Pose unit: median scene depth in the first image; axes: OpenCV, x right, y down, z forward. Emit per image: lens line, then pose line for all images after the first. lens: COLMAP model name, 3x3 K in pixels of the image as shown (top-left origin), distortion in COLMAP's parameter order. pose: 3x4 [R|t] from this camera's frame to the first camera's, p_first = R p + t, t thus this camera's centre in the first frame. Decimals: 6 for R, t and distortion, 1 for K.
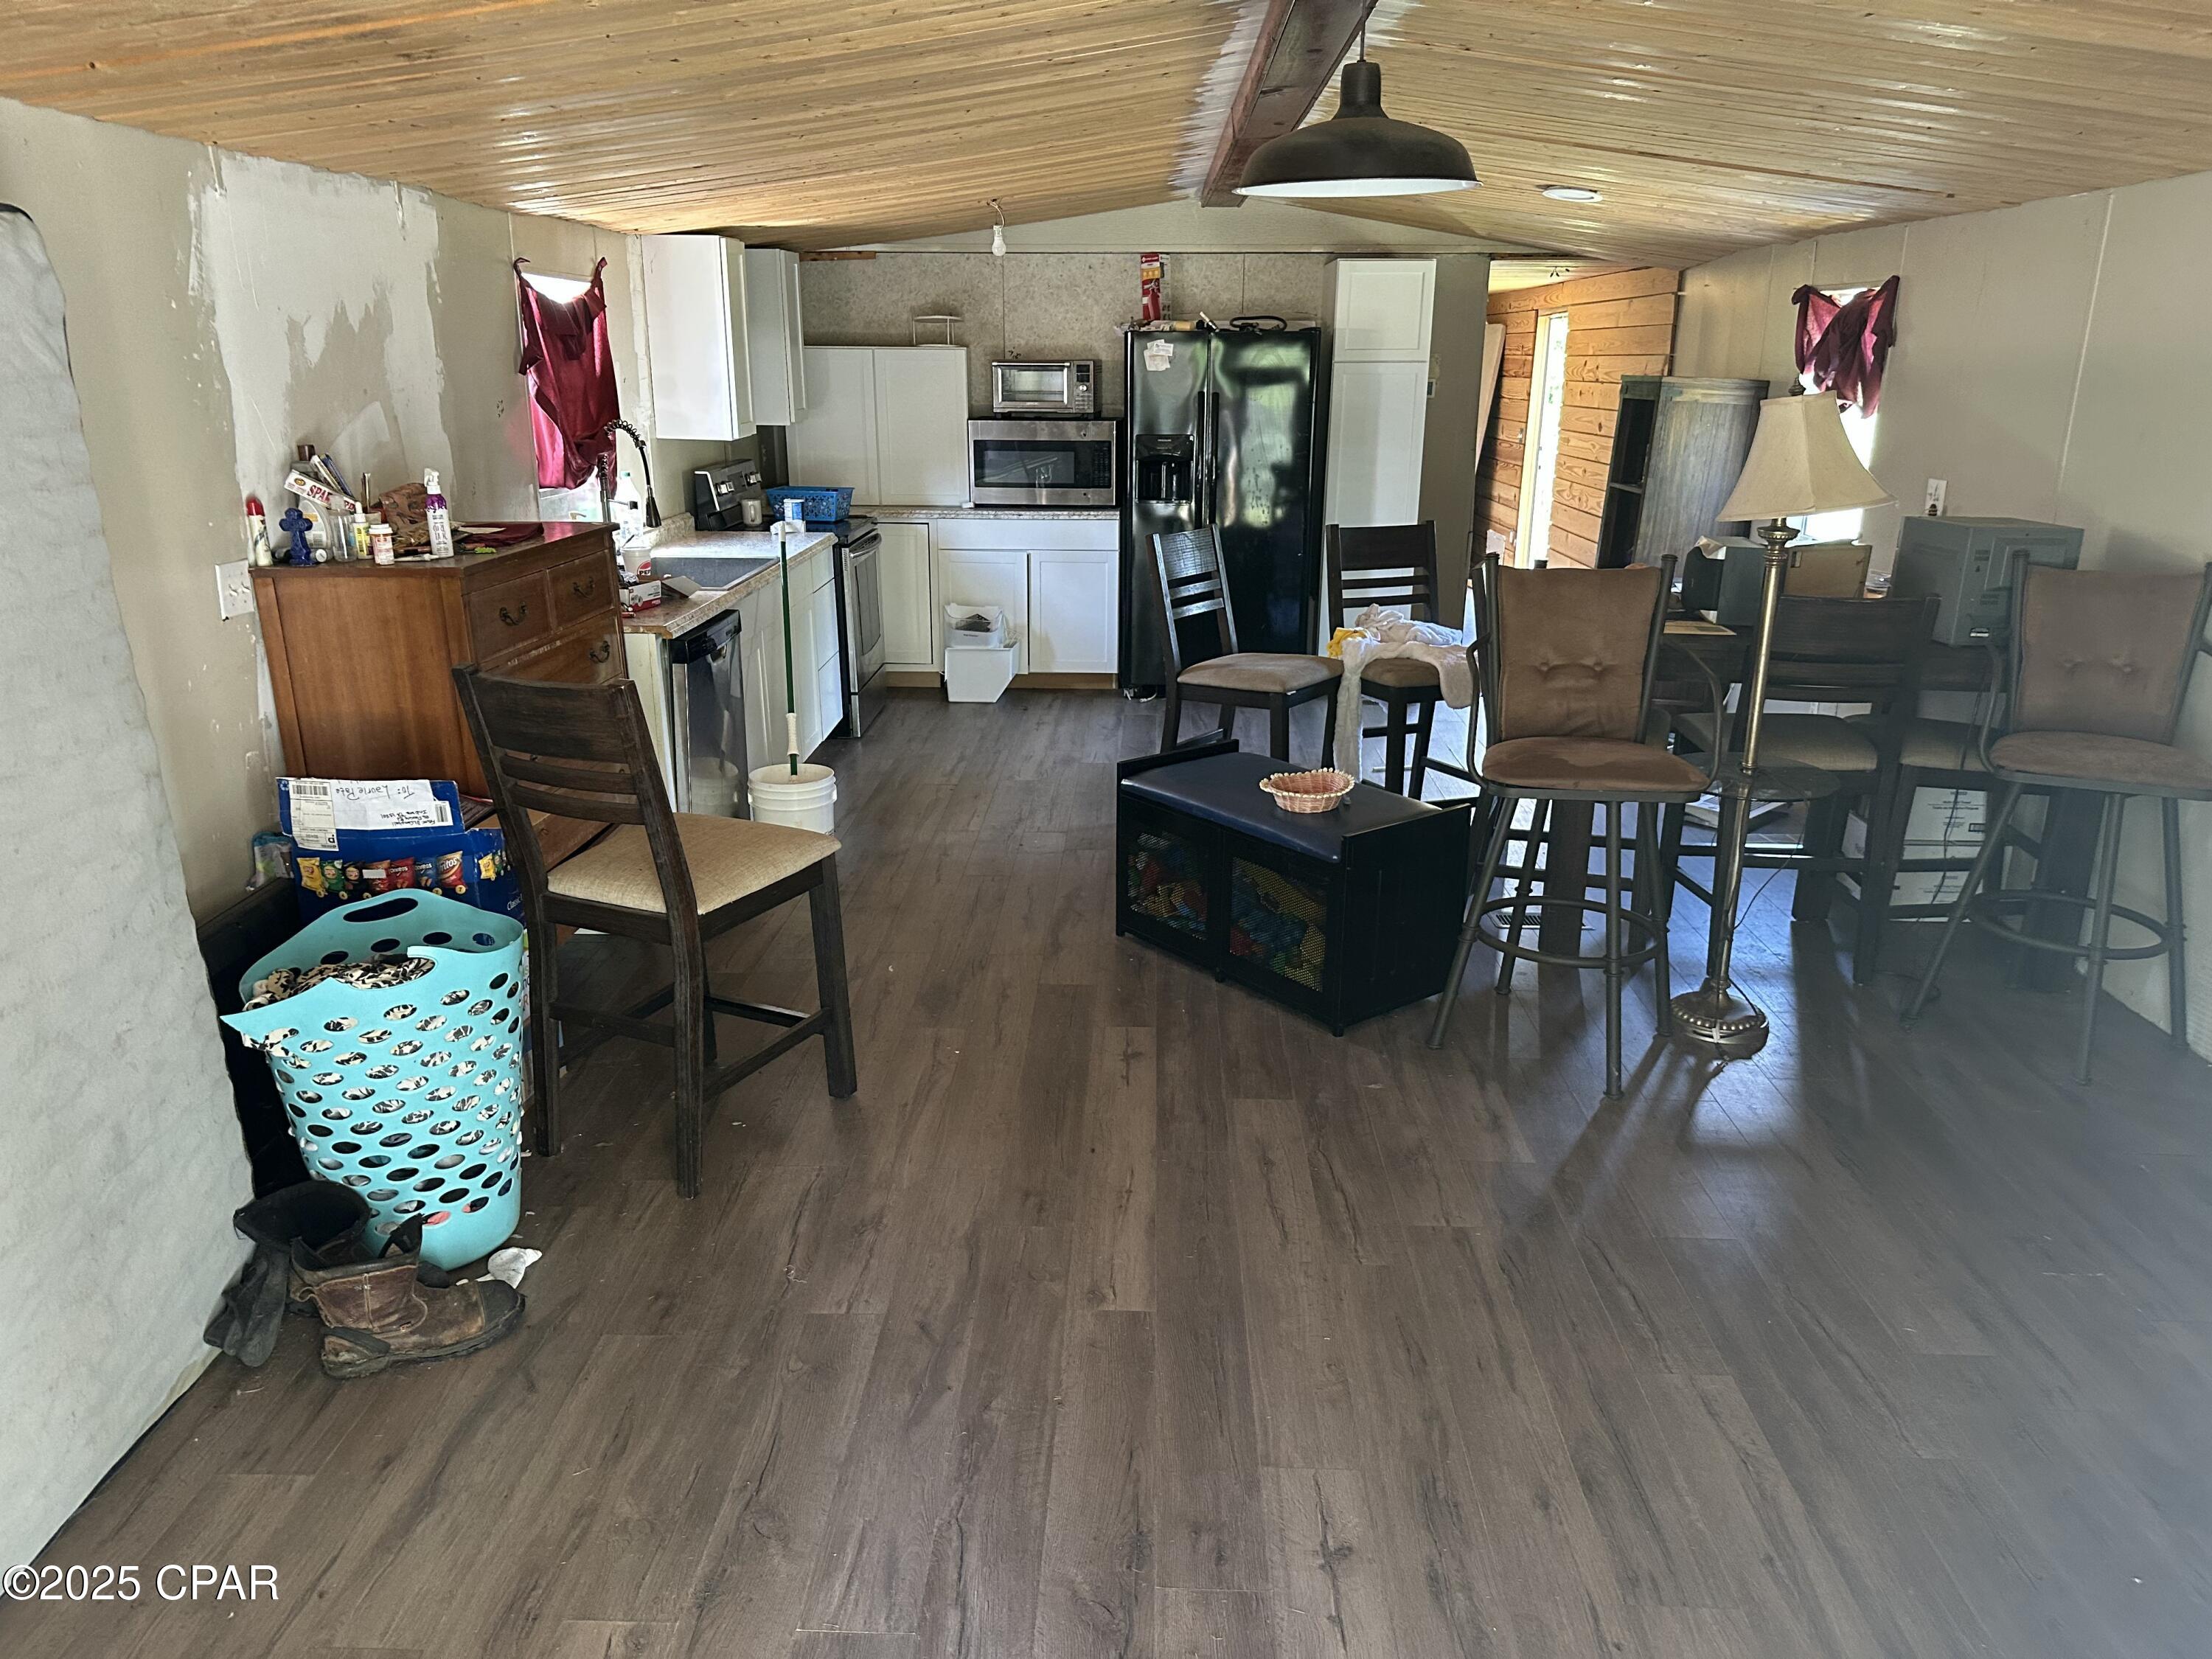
lens RADIAL K [[1535.7, 0, 1106.0], [0, 1535.7, 829.5], [0, 0, 1]] dist [0.056732, -0.070863]
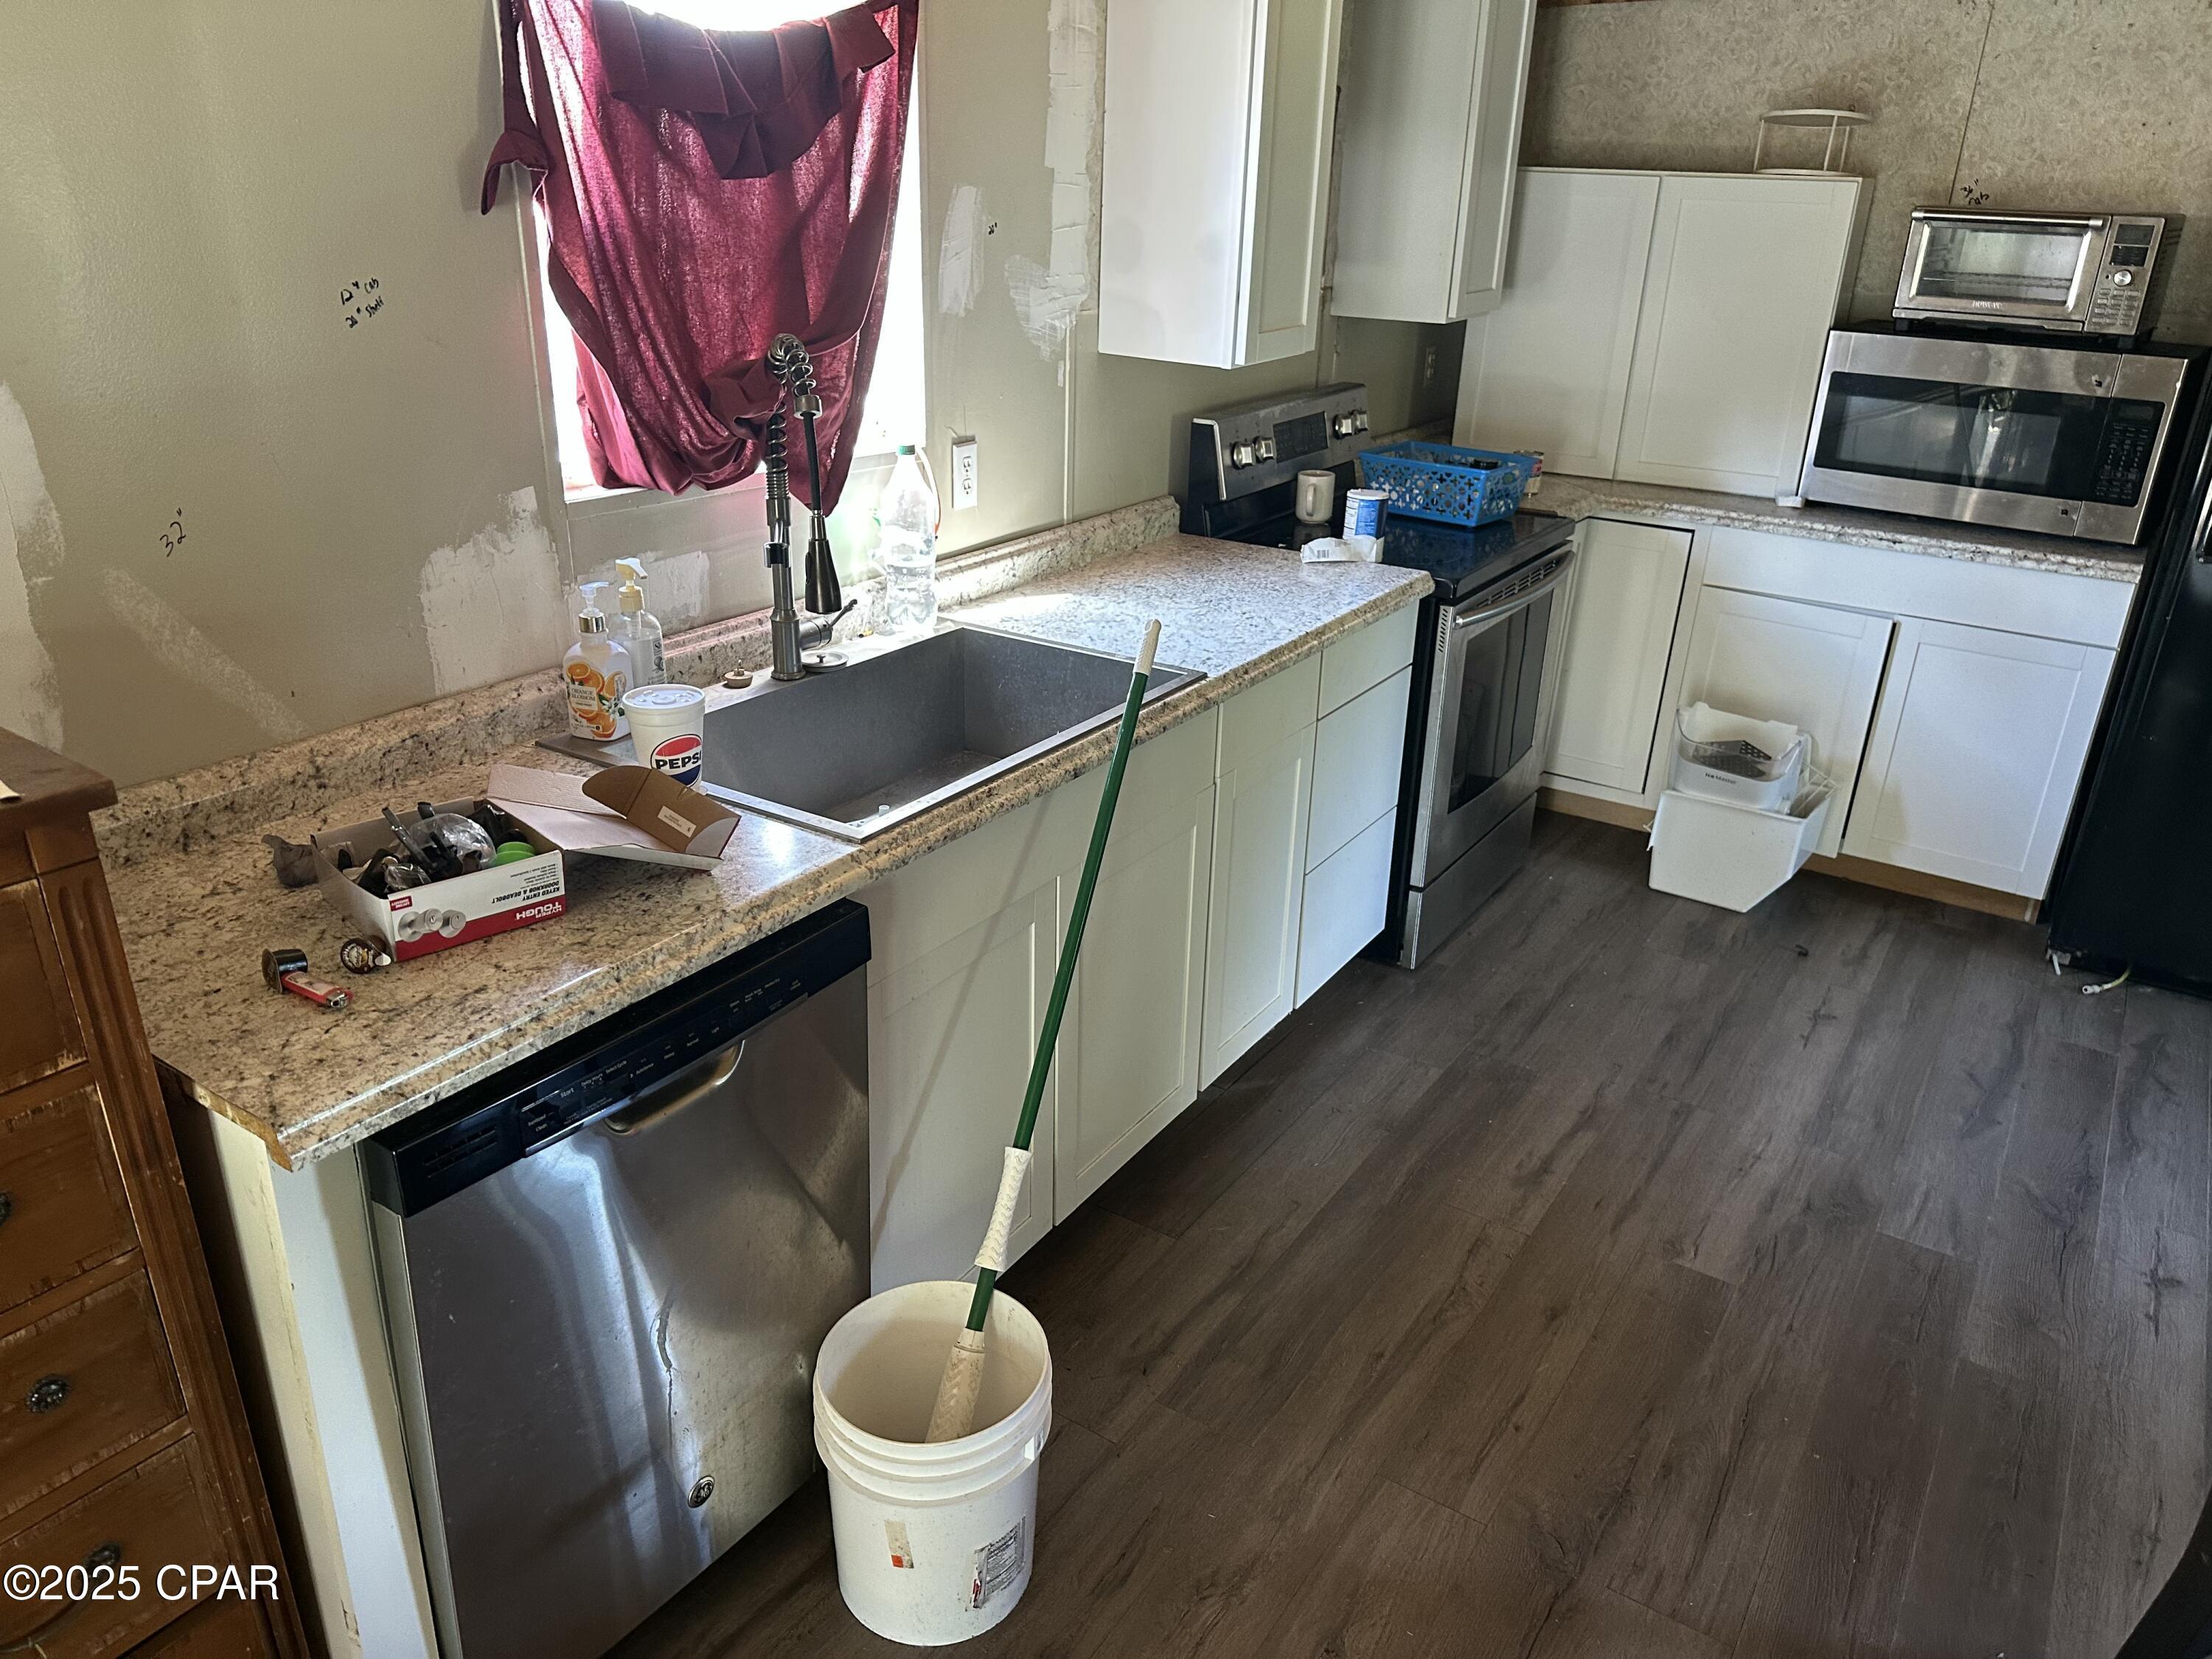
lens RADIAL K [[1535.7, 0, 1106.0], [0, 1535.7, 829.5], [0, 0, 1]] dist [0.056732, -0.070863]
pose [[0.850634, 0.227946, -0.473774, -0.016077], [-0.181515, 0.973044, 0.142257, -0.141612], [0.493430, -0.035012, 0.869081, 0.458763]]
